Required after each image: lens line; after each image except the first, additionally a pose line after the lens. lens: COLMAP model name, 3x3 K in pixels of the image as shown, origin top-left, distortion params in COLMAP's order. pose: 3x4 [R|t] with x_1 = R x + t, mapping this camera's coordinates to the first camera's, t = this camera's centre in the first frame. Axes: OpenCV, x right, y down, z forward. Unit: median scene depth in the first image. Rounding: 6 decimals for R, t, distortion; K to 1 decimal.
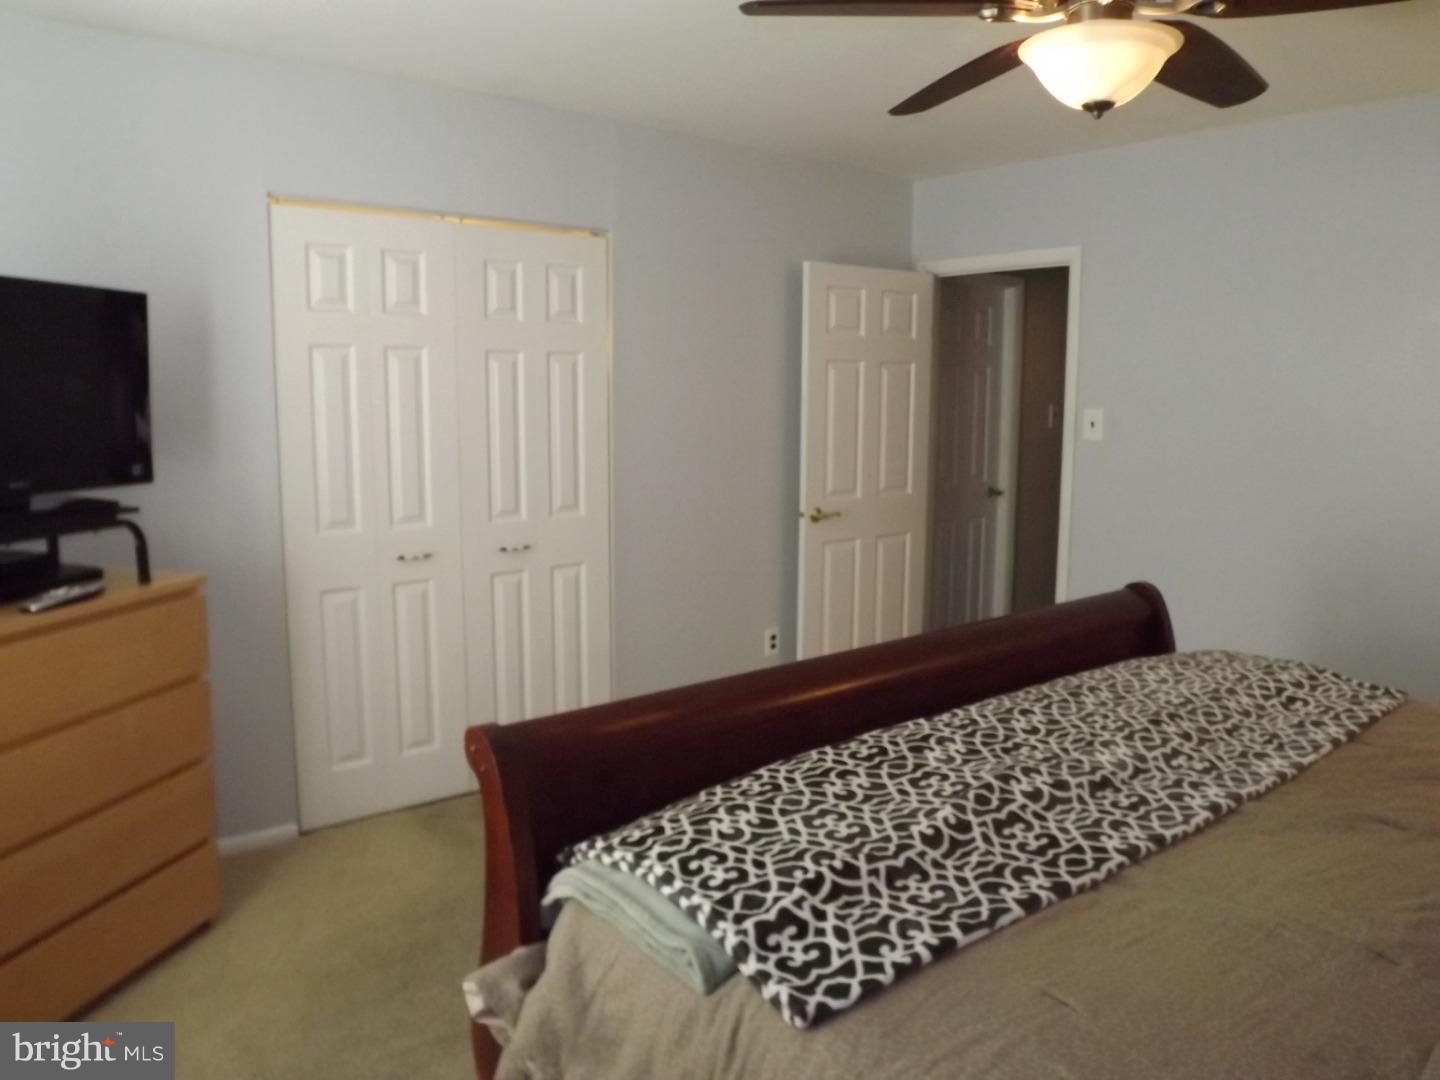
lens RADIAL K [[1074.9, 0, 714.7], [0, 1074.9, 541.5], [0, 0, 1]] dist [-0.062154, 0.007312]
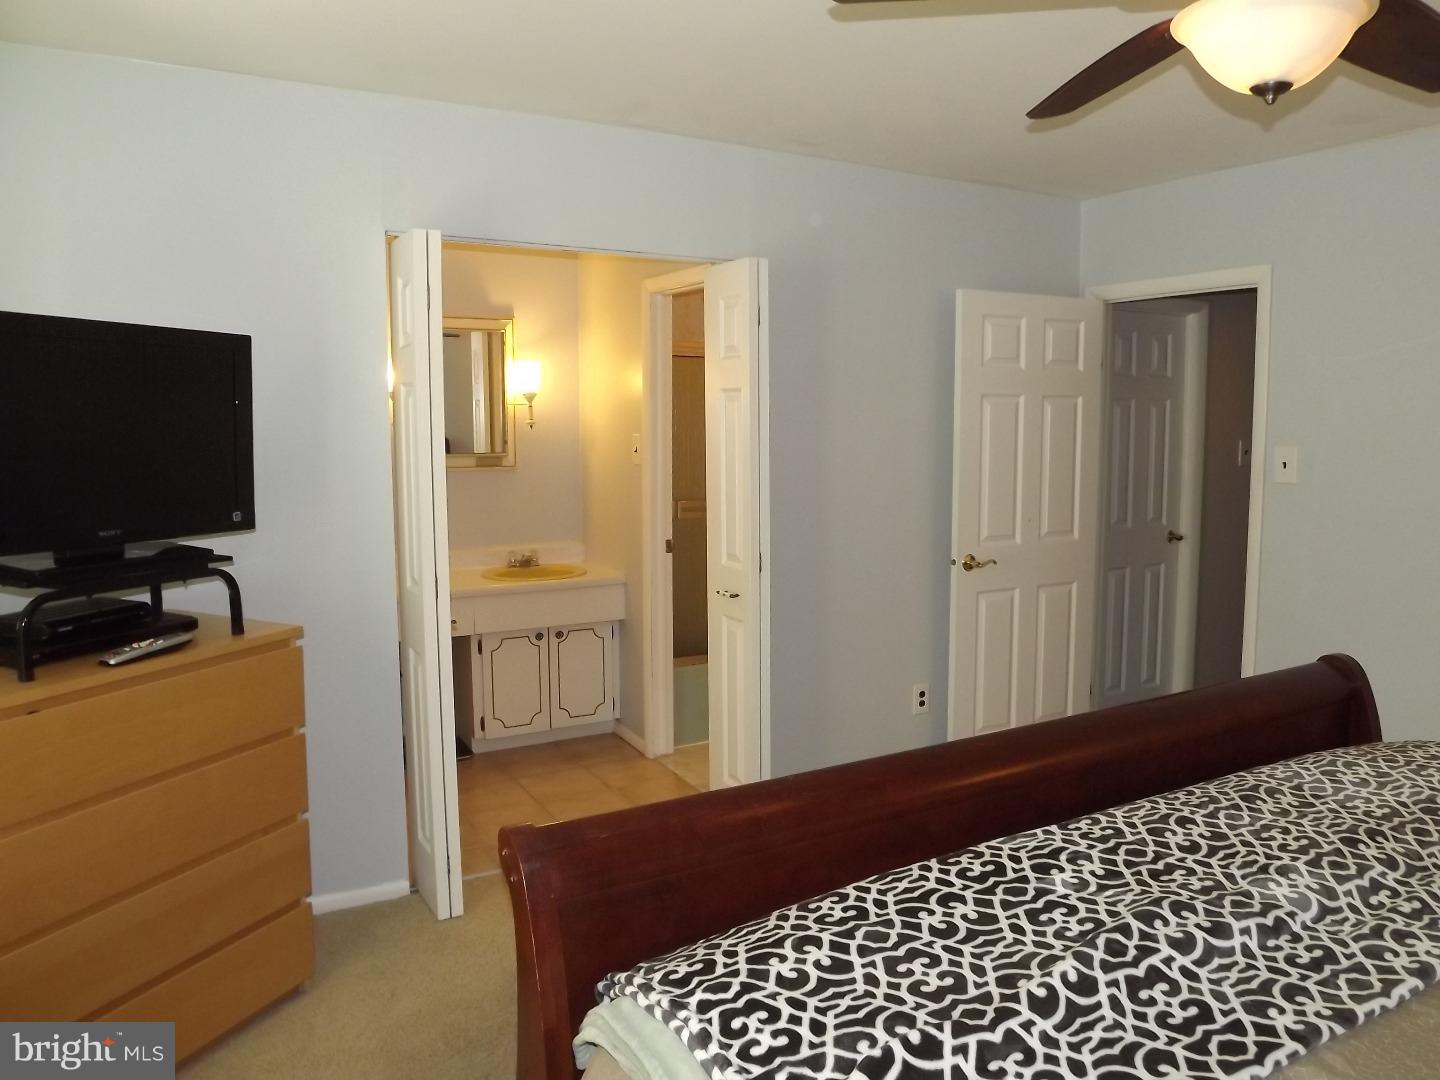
lens RADIAL K [[1074.9, 0, 727.2], [0, 1074.9, 537.1], [0, 0, 1]] dist [-0.062154, 0.007312]
pose [[0.988073, 0.006827, -0.153837, 0.066365], [-0.012185, 0.999350, -0.033914, -0.027860], [0.153505, 0.035384, 0.987514, 0.130206]]
